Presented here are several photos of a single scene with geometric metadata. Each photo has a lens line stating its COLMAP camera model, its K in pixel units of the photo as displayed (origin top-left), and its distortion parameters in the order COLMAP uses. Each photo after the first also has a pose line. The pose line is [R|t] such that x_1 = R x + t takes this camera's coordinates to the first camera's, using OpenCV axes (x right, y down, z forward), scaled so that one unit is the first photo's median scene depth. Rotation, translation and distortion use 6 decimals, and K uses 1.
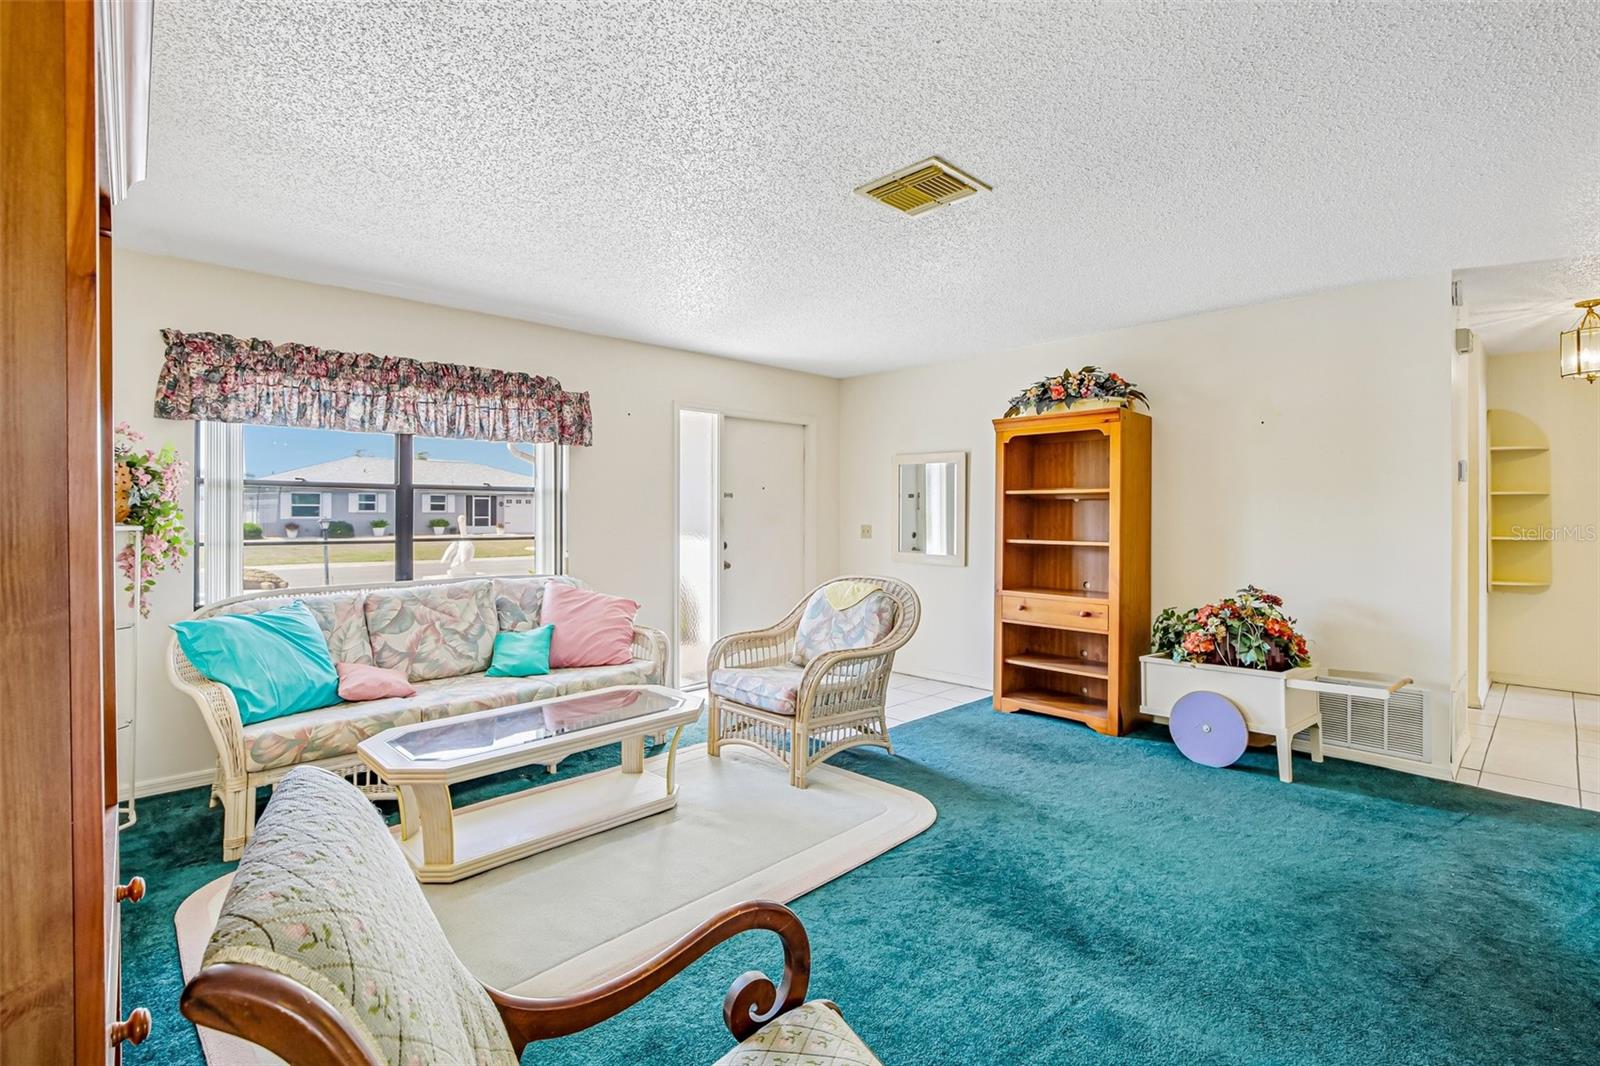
lens RADIAL K [[736.3, 0, 816.4], [0, 736.3, 513.4], [0, 0, 1]] dist [-0.009966, -0.000173]
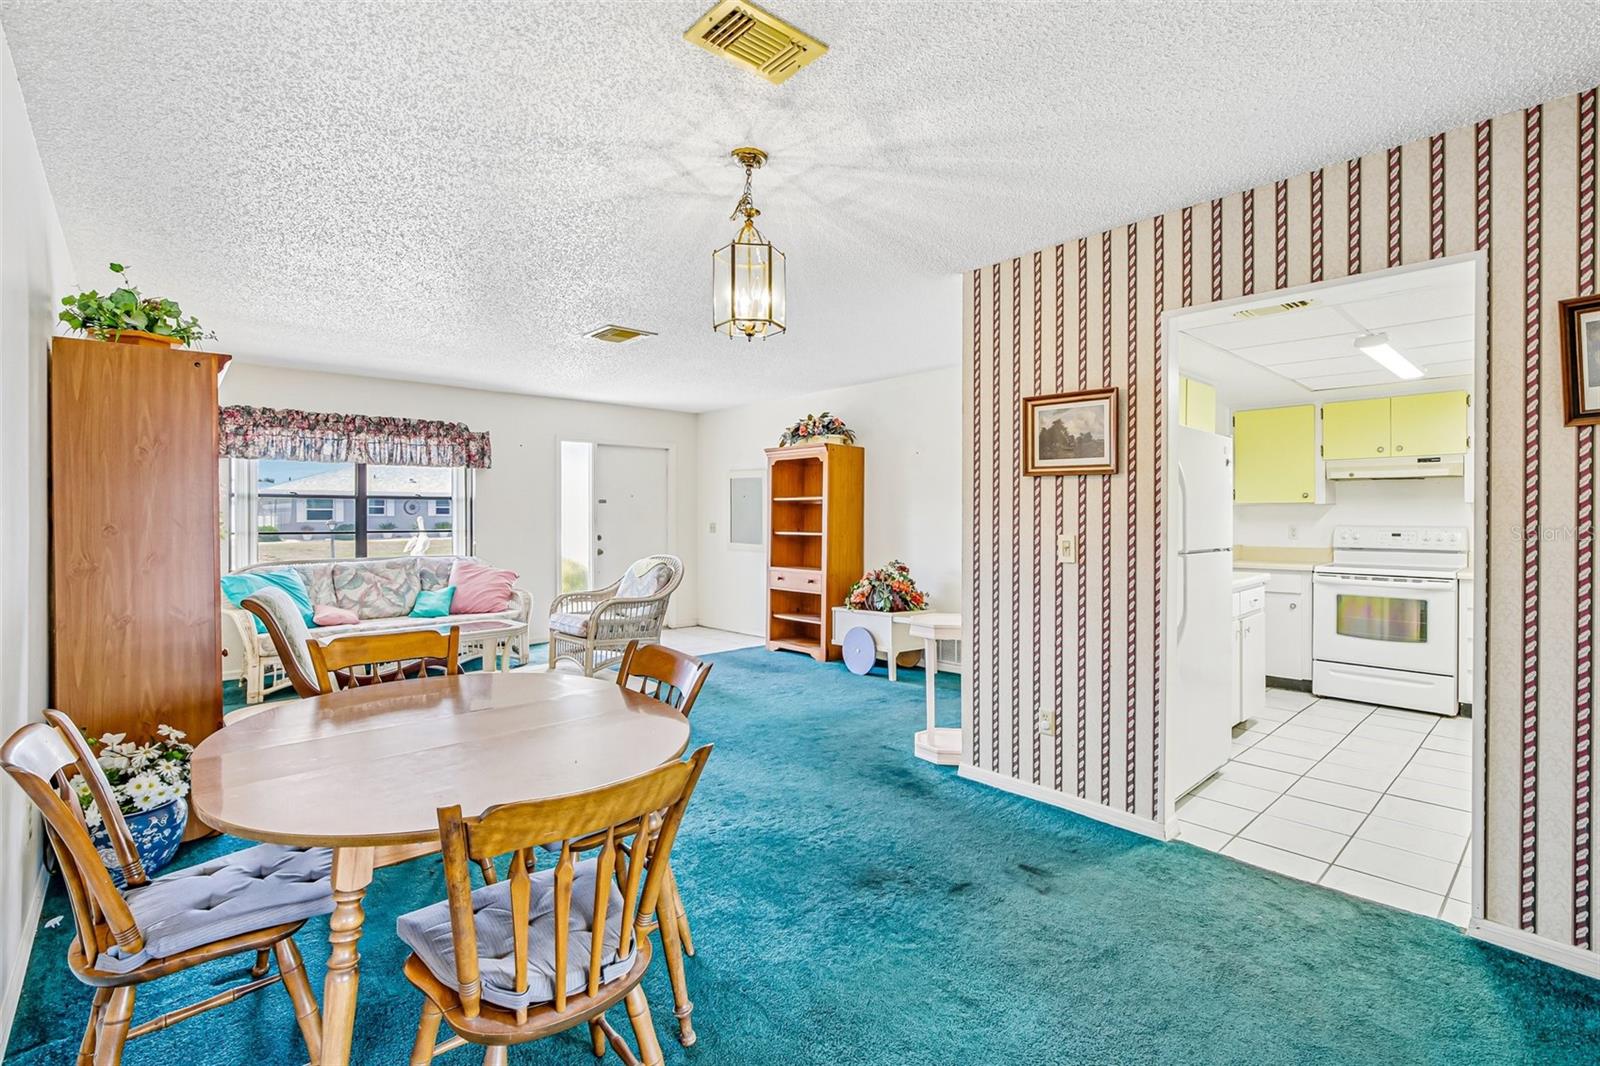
lens RADIAL K [[740.1, 0, 801.6], [0, 740.1, 518.2], [0, 0, 1]] dist [-0.005179, -0.000120]
pose [[0.999452, -0.001675, -0.033055, 0.428321], [0.001762, 0.999995, 0.002600, 0.005772], [0.033051, -0.002657, 0.999450, -0.536429]]
